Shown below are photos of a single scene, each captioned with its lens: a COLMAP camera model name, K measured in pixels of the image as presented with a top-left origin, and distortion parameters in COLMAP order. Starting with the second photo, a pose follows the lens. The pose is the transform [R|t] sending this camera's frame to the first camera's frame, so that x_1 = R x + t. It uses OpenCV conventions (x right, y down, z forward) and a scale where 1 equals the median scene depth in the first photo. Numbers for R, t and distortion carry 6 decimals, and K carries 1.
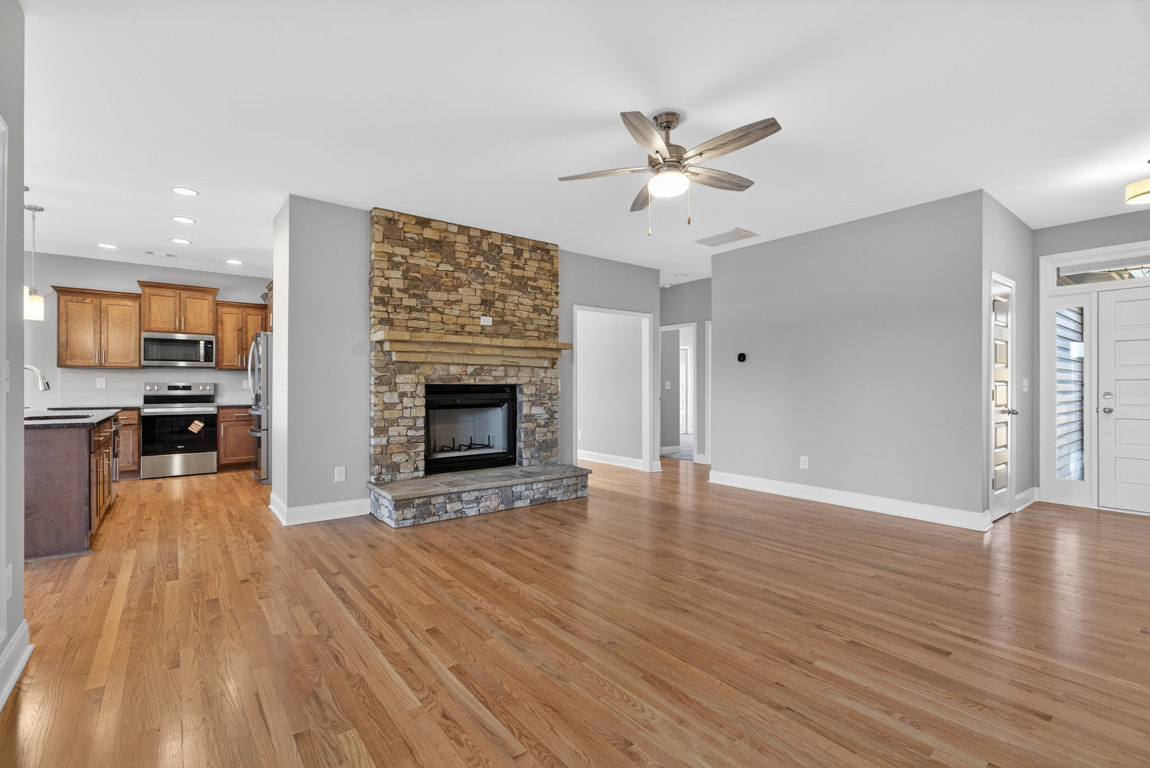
lens RADIAL K [[523.8, 0, 568.0], [0, 523.8, 384.7], [0, 0, 1]] dist [-0.000086, 0.000453]
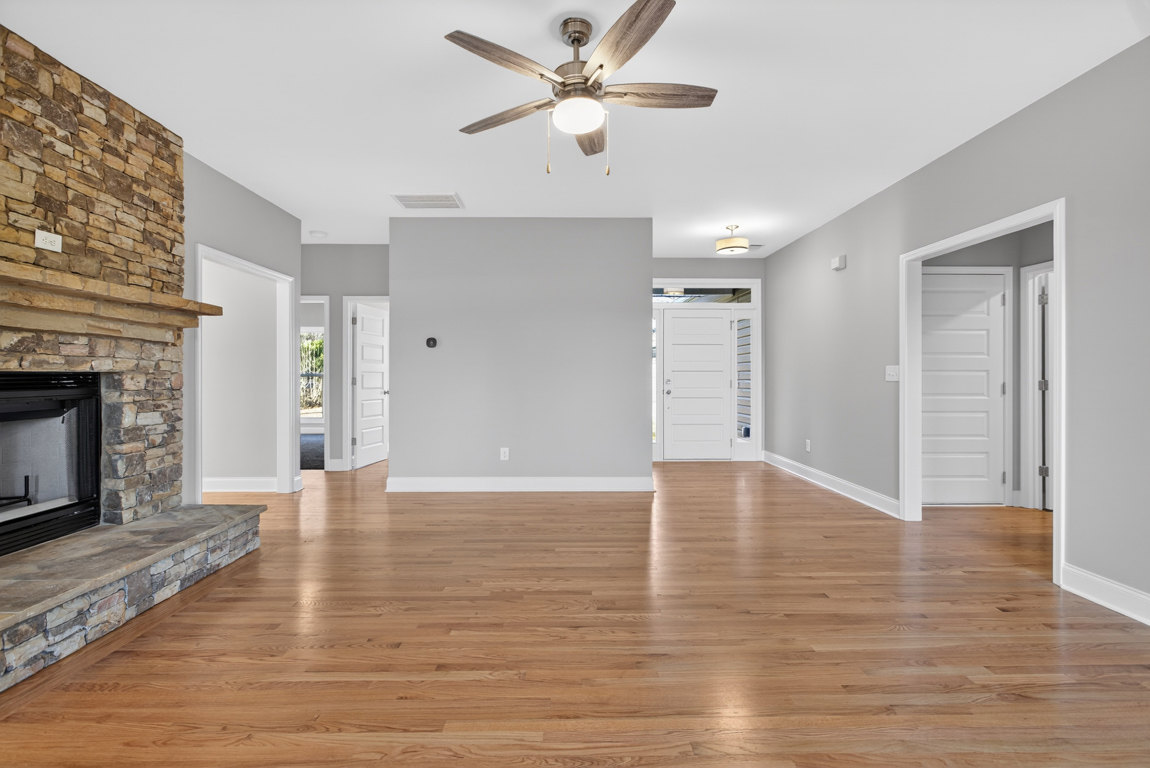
lens RADIAL K [[521.0, 0, 574.7], [0, 521.0, 374.9], [0, 0, 1]] dist [-0.000557, 0.000383]
pose [[0.594852, 0.001216, 0.803834, -0.267713], [-0.002134, 0.999998, 0.000066, 0.001159], [-0.803832, -0.001755, 0.594854, 0.338710]]
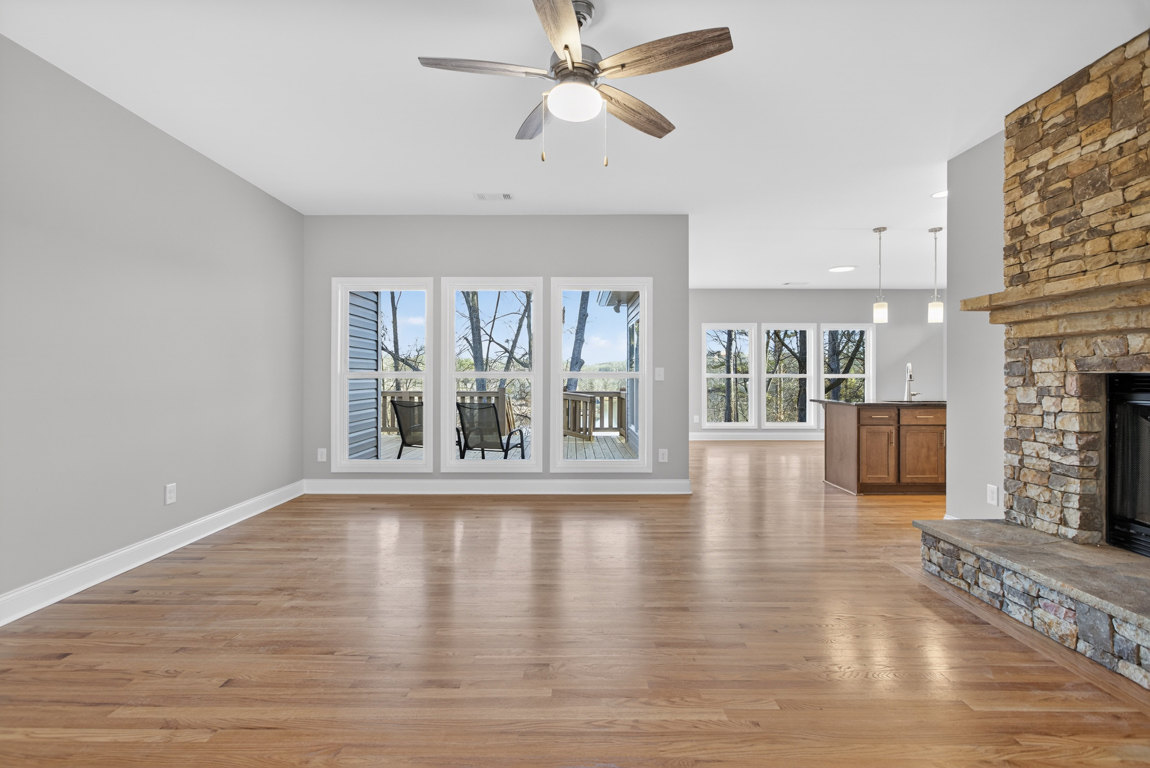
lens RADIAL K [[521.0, 0, 574.7], [0, 521.0, 374.9], [0, 0, 1]] dist [-0.000557, 0.000383]
pose [[-0.611626, -0.005307, -0.791129, 0.475252], [0.000590, 0.999974, -0.007164, 0.003739], [0.791147, -0.004849, -0.611607, 0.897177]]
